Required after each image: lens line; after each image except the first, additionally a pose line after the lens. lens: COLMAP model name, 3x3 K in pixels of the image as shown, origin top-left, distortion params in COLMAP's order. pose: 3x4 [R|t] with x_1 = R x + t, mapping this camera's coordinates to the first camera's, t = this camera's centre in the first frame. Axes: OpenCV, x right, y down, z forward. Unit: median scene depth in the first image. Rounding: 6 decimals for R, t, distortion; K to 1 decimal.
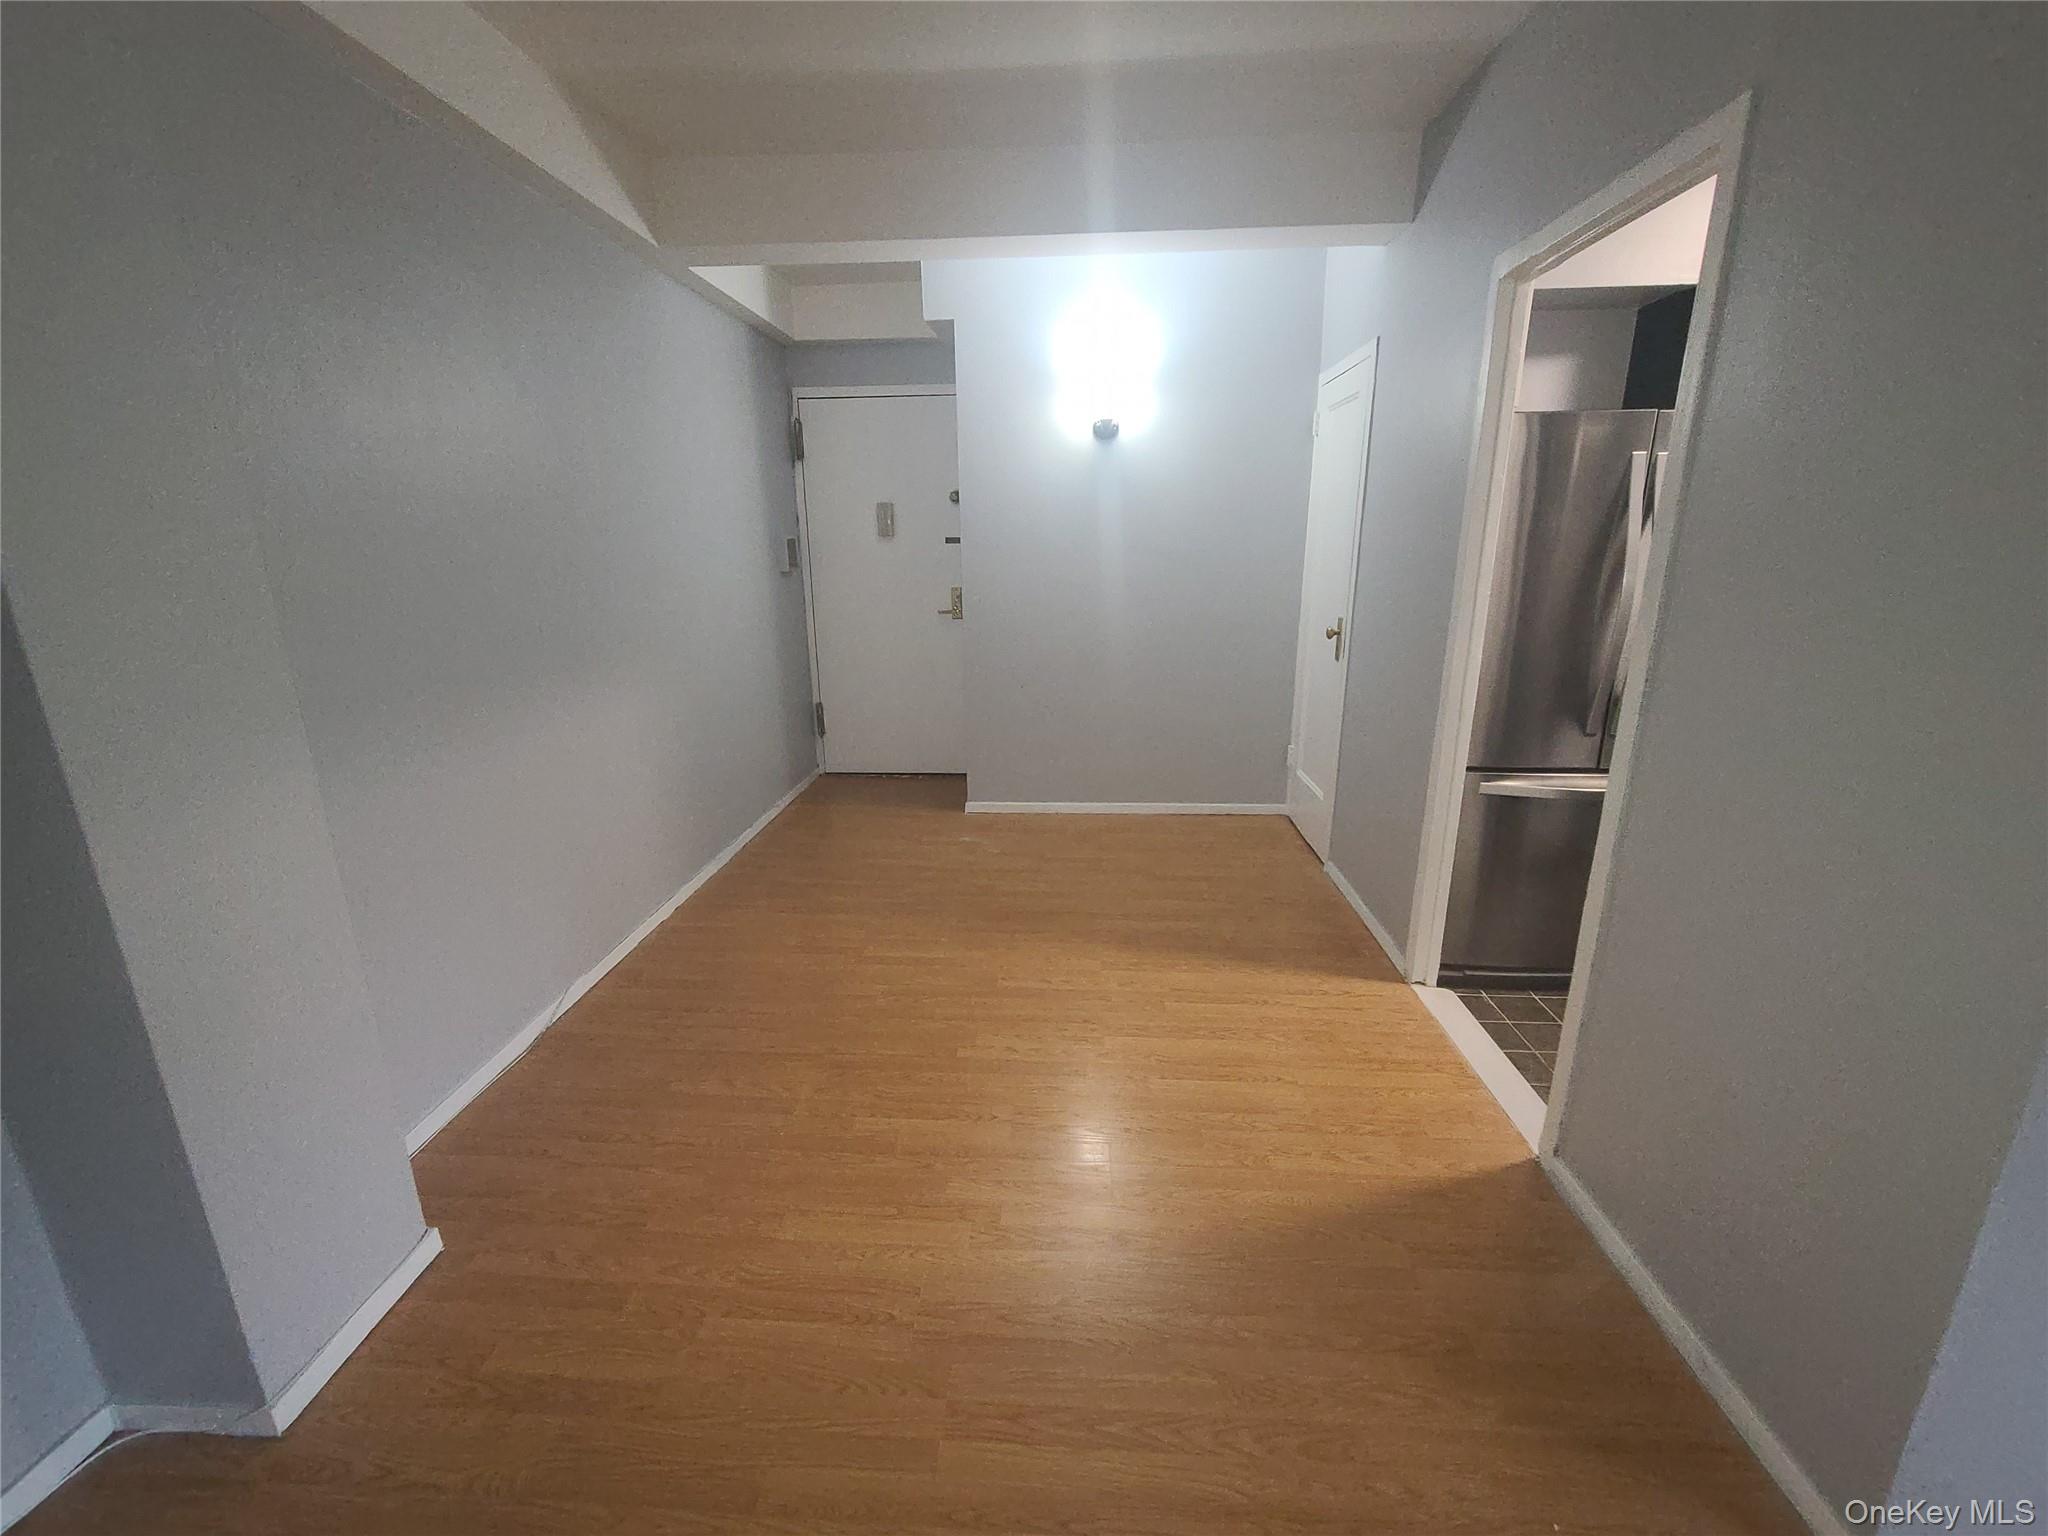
lens RADIAL K [[854.6, 0, 1024.0], [0, 854.6, 768.0], [0, 0, 1]] dist [0.001137, -0.000257]
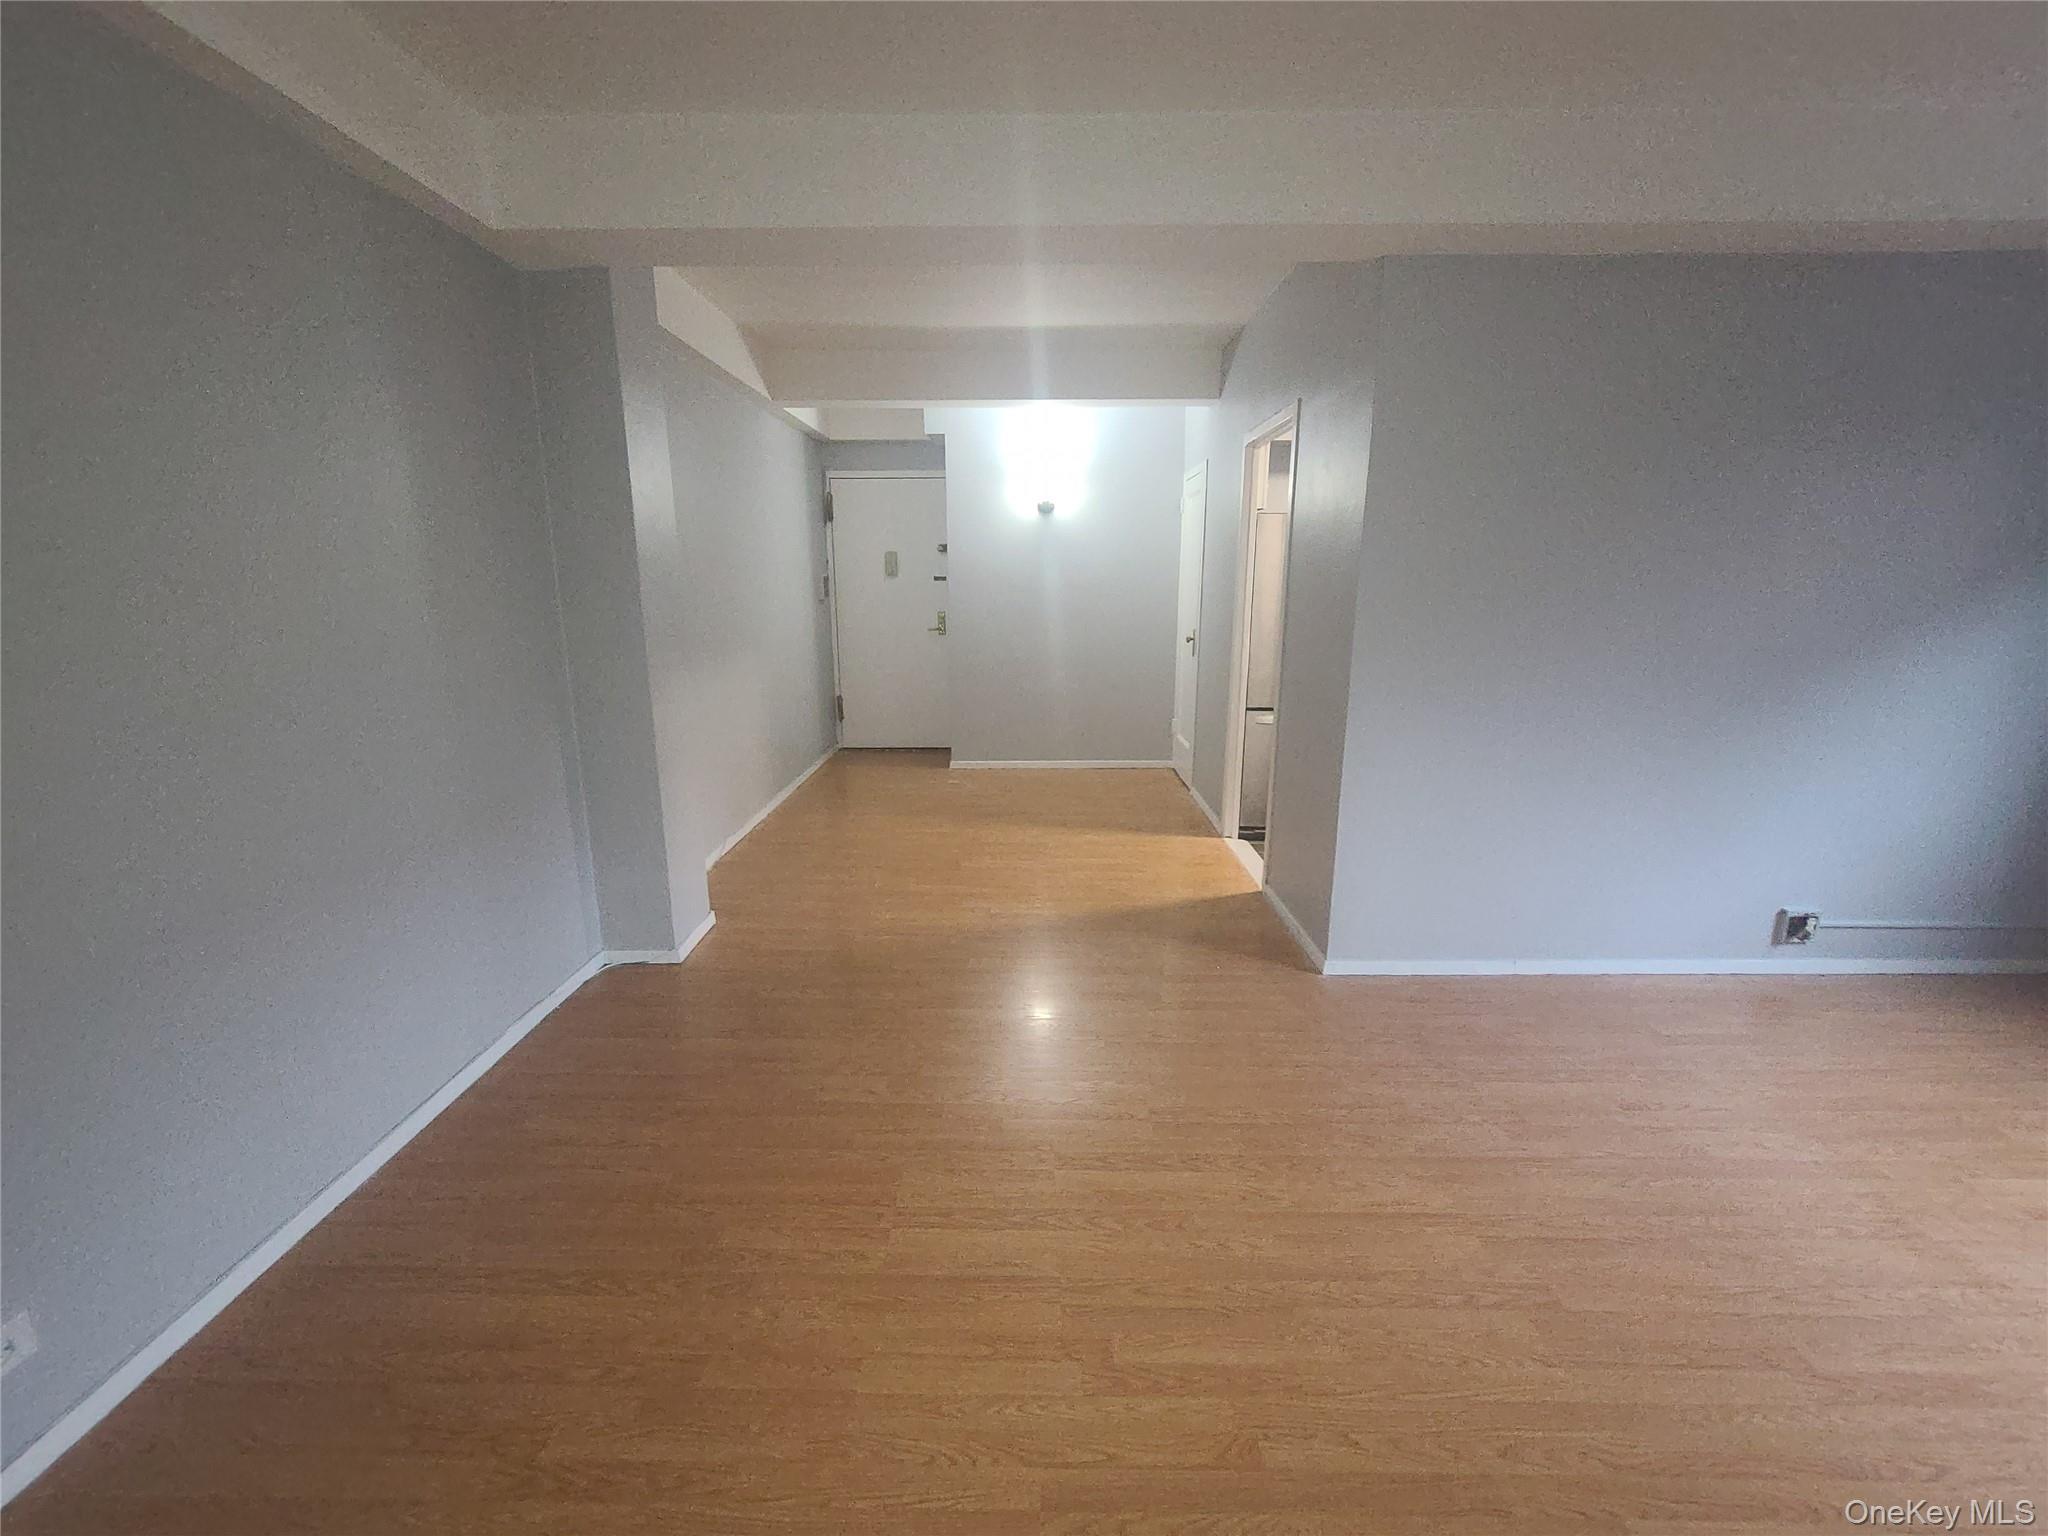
lens RADIAL K [[854.6, 0, 1024.0], [0, 854.6, 768.0], [0, 0, 1]] dist [0.001137, -0.000257]
pose [[0.998536, -0.003510, 0.053976, -0.026168], [0.005839, 0.999056, -0.043049, 0.129546], [-0.053774, 0.043301, 0.997614, -0.483450]]
